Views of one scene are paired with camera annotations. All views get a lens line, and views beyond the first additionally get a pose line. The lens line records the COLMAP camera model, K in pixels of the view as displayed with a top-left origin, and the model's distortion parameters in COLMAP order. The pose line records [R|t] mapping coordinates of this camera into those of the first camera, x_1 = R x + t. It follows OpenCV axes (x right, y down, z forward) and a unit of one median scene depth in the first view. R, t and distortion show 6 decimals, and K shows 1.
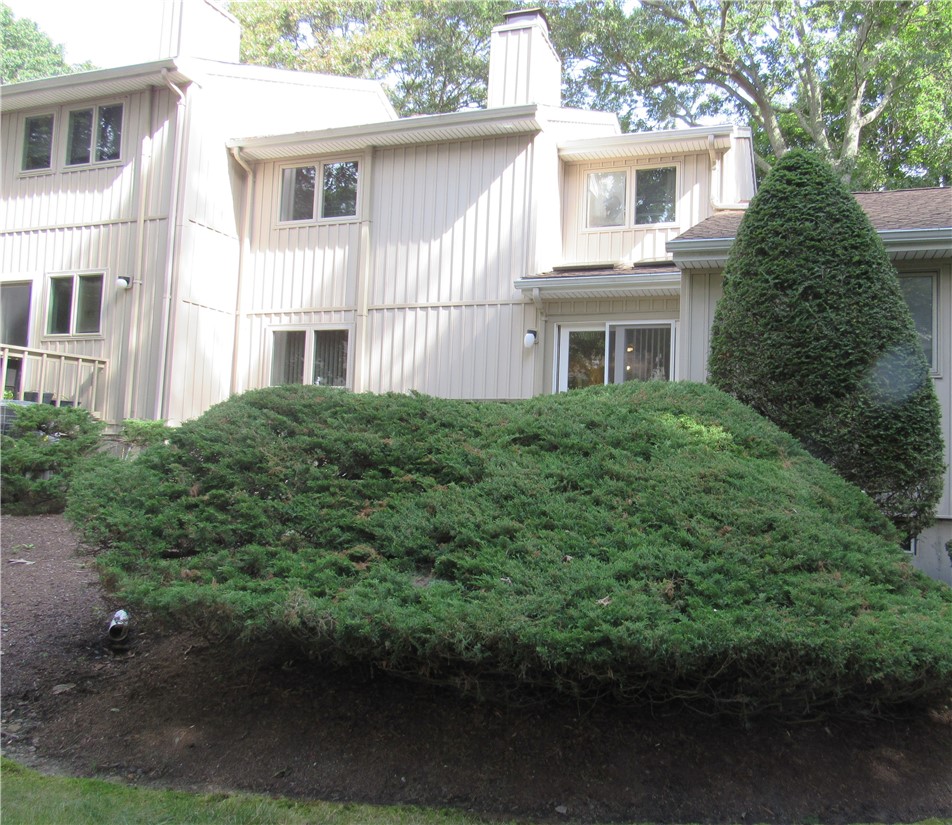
lens RADIAL K [[796.0, 0, 476.0], [0, 796.0, 412.5], [0, 0, 1]] dist [-0.082005, 0.000208]
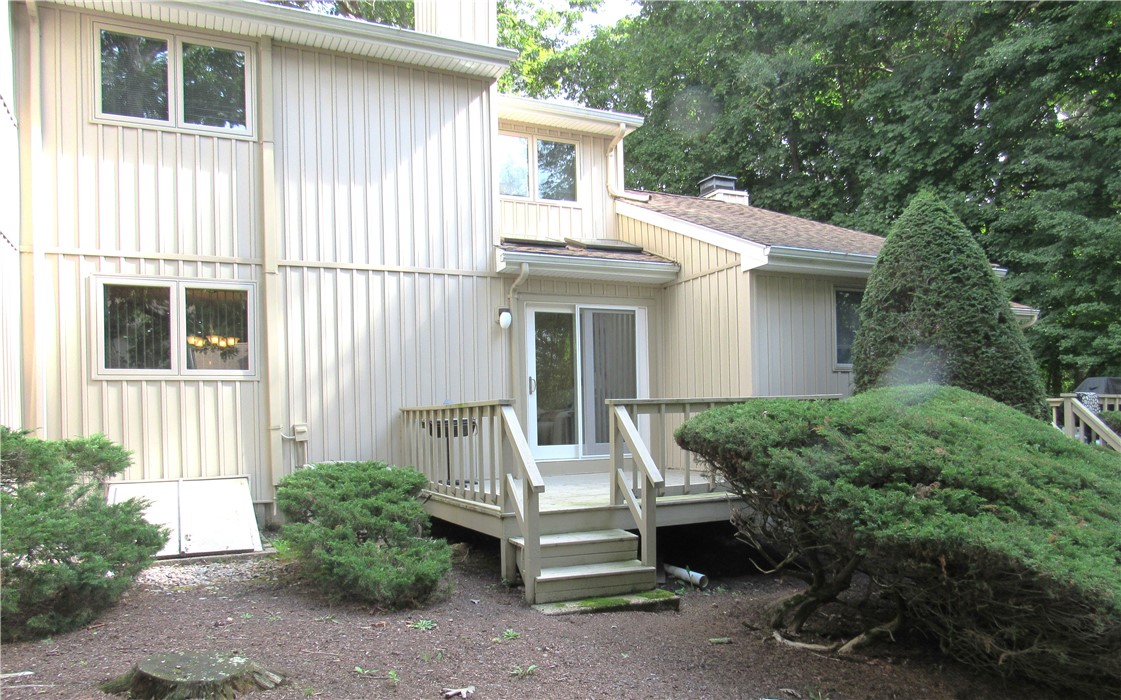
lens RADIAL K [[823.1, 0, 559.5], [0, 823.1, 424.0], [0, 0, 1]] dist [-0.006296, -0.003605]
pose [[0.695487, -0.058214, 0.716177, -0.525469], [0.004863, 0.997071, 0.076323, -0.040286], [-0.718523, -0.049599, 0.693733, 0.274175]]
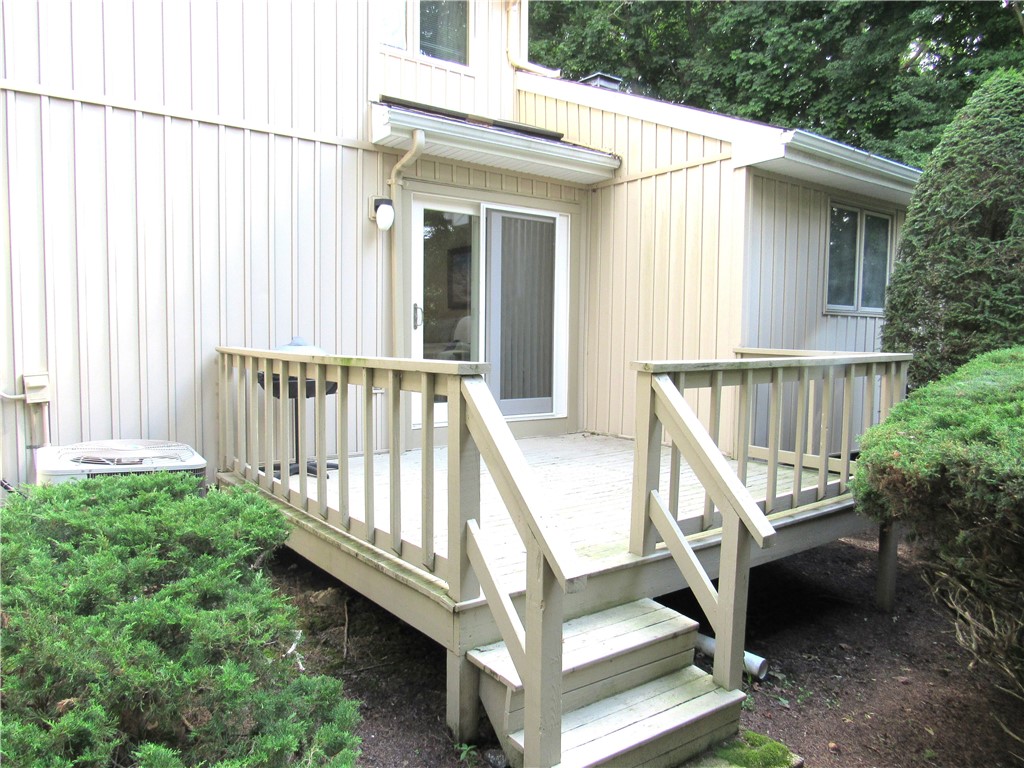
lens RADIAL K [[739.4, 0, 512.0], [0, 739.4, 384.0], [0, 0, 1]] dist [-0.022355, -0.000022]
pose [[0.534806, -0.088667, 0.840310, -0.333117], [-0.041826, 0.990482, 0.131132, -0.039487], [-0.843939, -0.105277, 0.526007, 0.564263]]
